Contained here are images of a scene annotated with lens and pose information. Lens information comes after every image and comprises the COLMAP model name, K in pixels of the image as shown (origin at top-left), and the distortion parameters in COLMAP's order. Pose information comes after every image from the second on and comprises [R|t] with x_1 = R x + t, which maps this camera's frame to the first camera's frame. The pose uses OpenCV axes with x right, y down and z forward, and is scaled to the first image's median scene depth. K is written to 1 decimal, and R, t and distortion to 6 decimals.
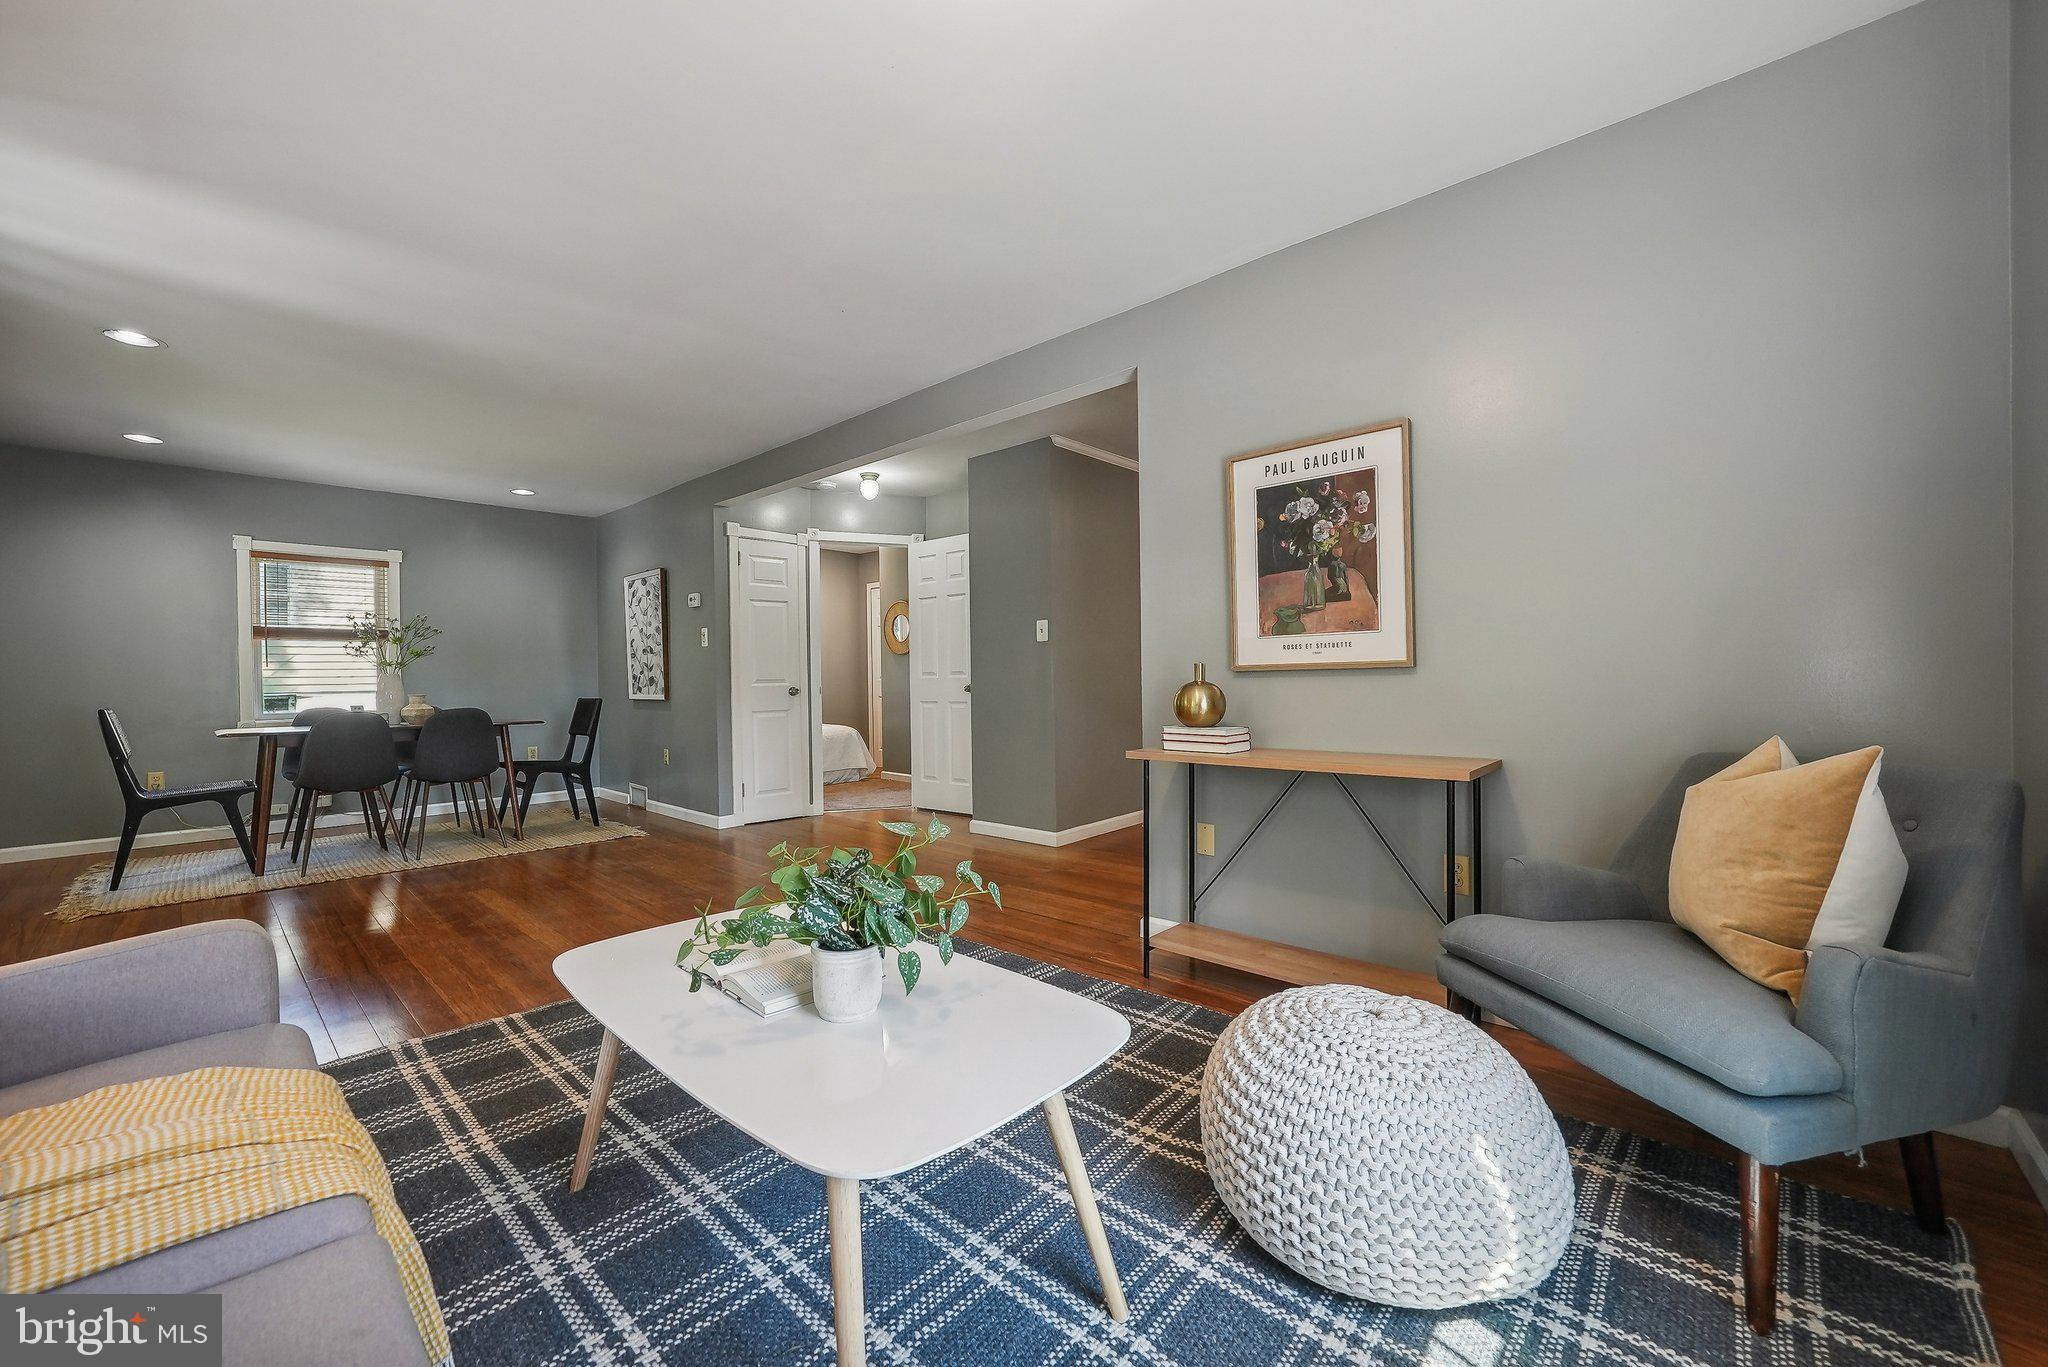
lens RADIAL K [[782.9, 0, 1011.1], [0, 782.9, 681.5], [0, 0, 1]] dist [-0.000549, -0.000229]
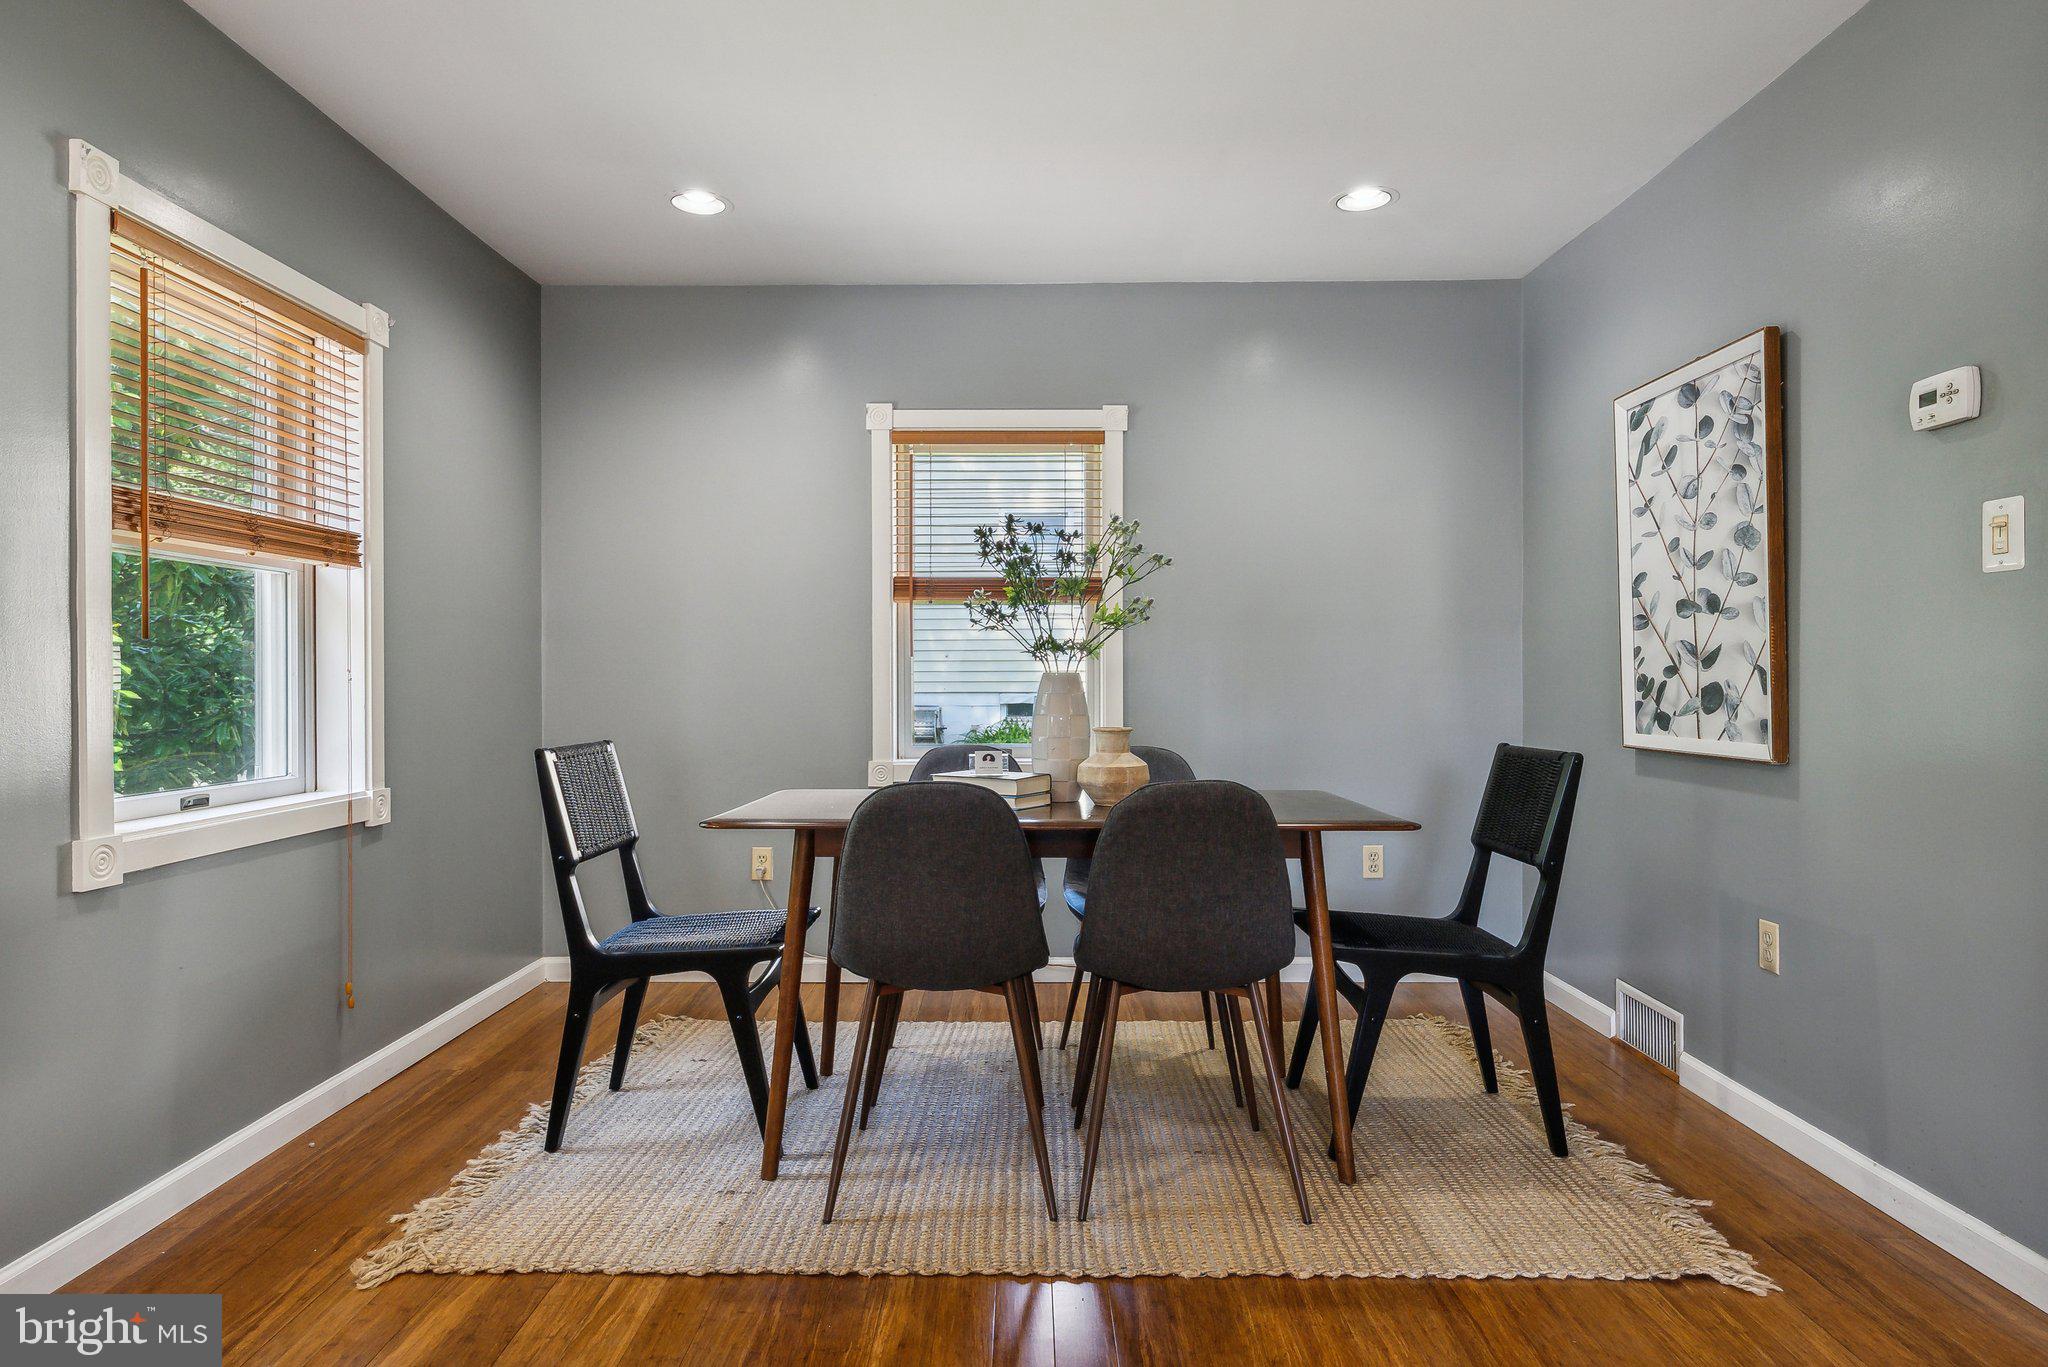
lens RADIAL K [[1191.1, 0, 1010.5], [0, 1191.1, 681.6], [0, 0, 1]] dist [0.007313, -0.000011]
pose [[0.675345, 0.012752, -0.737391, -0.318400], [-0.012378, 0.999906, 0.005955, -0.007237], [0.737398, 0.005105, 0.675439, 0.496442]]
